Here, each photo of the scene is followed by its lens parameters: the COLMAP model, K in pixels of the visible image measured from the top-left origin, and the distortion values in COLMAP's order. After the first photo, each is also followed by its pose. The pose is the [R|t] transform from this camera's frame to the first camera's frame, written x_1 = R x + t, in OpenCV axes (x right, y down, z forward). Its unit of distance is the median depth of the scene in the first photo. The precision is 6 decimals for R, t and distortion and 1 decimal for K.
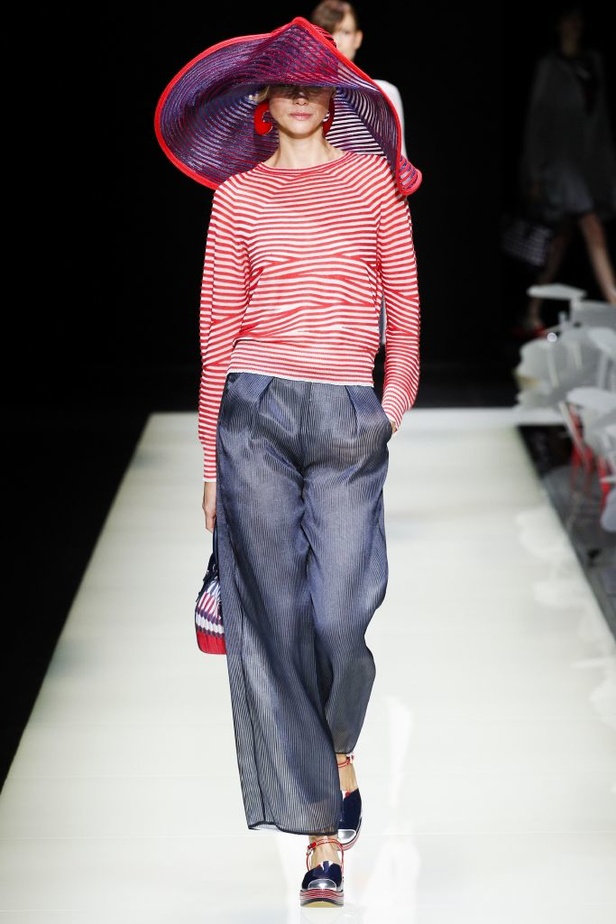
lens RADIAL K [[5561.2, 0, 308.0], [0, 5561.2, 462.0], [0, 0, 1]] dist [-0.220502, -7.341889]
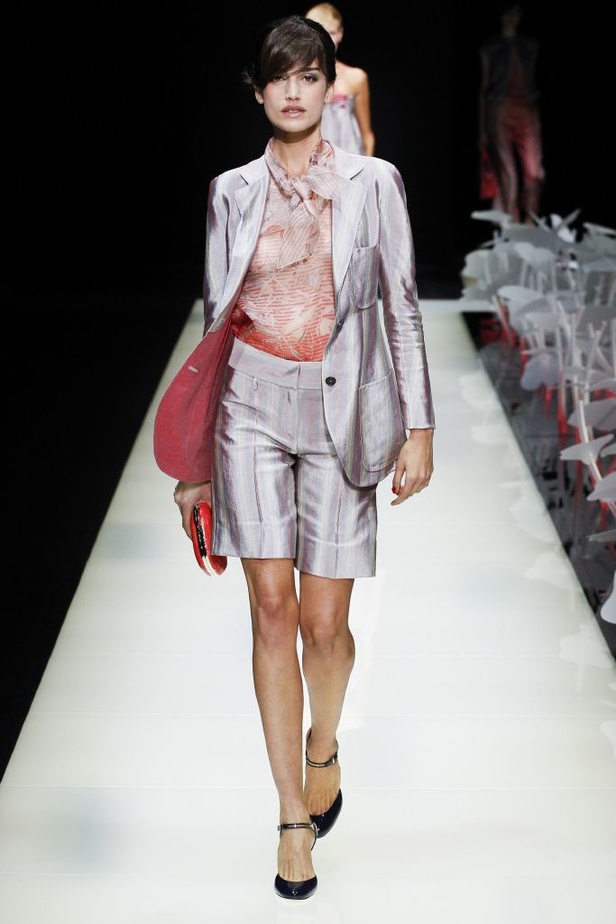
lens RADIAL K [[3498.3, 0, 308.0], [0, 3498.3, 462.0], [0, 0, 1]] dist [-0.038844, -0.119873]
pose [[0.999831, 0.018395, -0.000564, 0.000619], [-0.018348, 0.998723, 0.047066, -0.009594], [0.001429, -0.047047, 0.998892, 0.128350]]
